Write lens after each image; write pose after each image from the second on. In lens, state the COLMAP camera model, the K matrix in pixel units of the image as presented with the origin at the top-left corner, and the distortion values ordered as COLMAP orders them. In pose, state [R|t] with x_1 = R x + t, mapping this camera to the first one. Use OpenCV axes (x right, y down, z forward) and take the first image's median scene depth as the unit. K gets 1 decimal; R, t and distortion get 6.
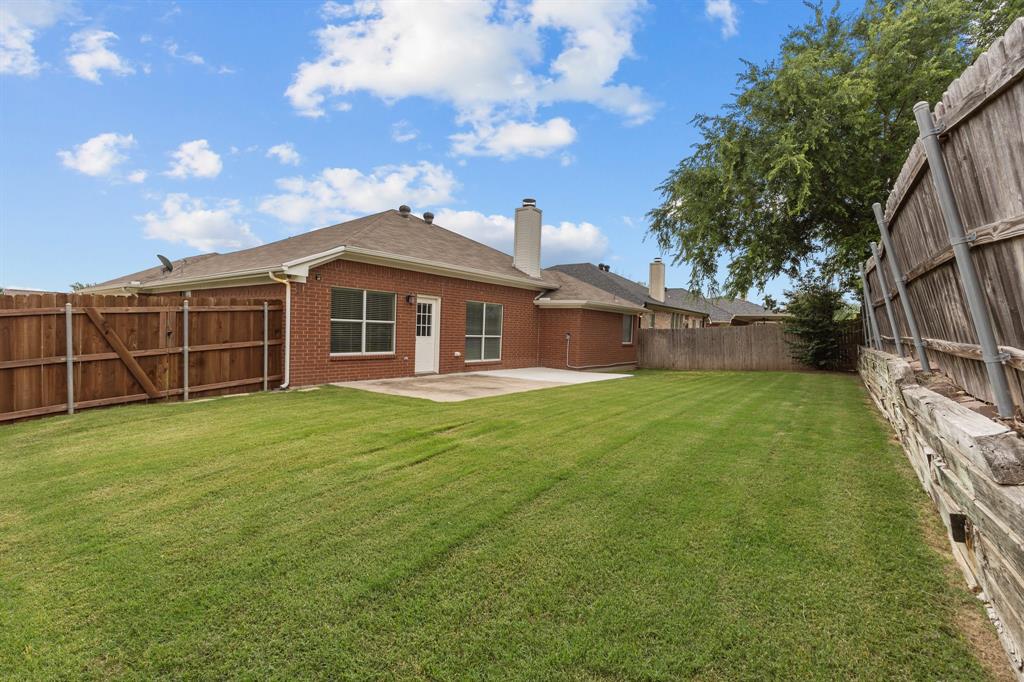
lens RADIAL K [[453.5, 0, 511.9], [0, 453.5, 338.0], [0, 0, 1]] dist [-0.004265, -0.000238]
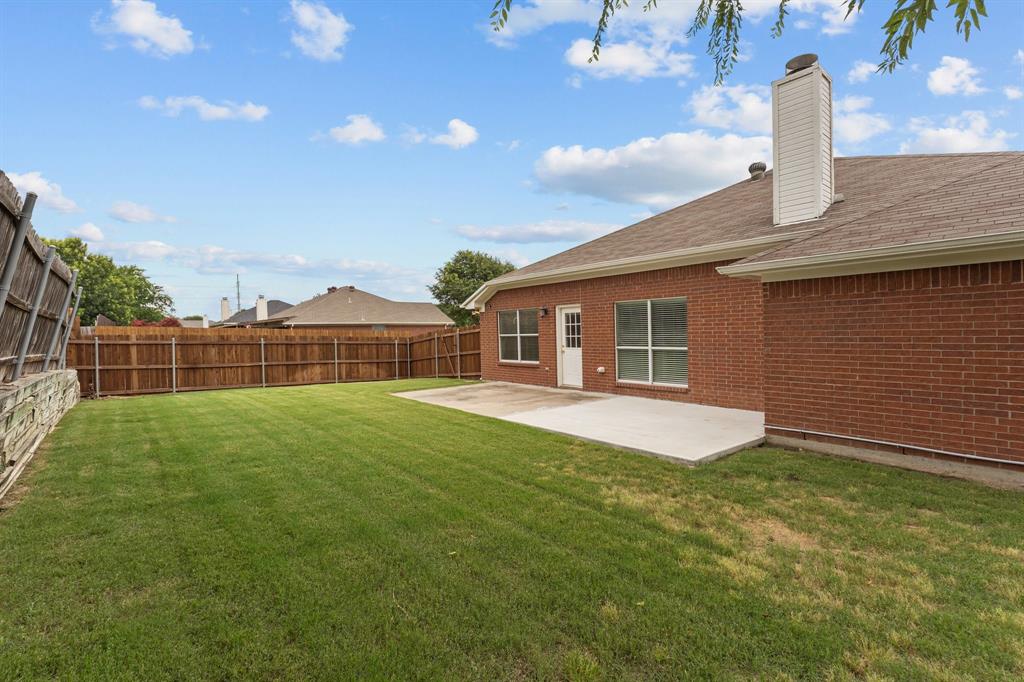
lens RADIAL K [[453.5, 0, 511.9], [0, 453.5, 338.0], [0, 0, 1]] dist [-0.004265, -0.000238]
pose [[-0.251580, -0.032102, -0.967304, 0.754331], [-0.018279, 0.999429, -0.028415, 0.005070], [0.967664, 0.010533, -0.252023, 1.115597]]
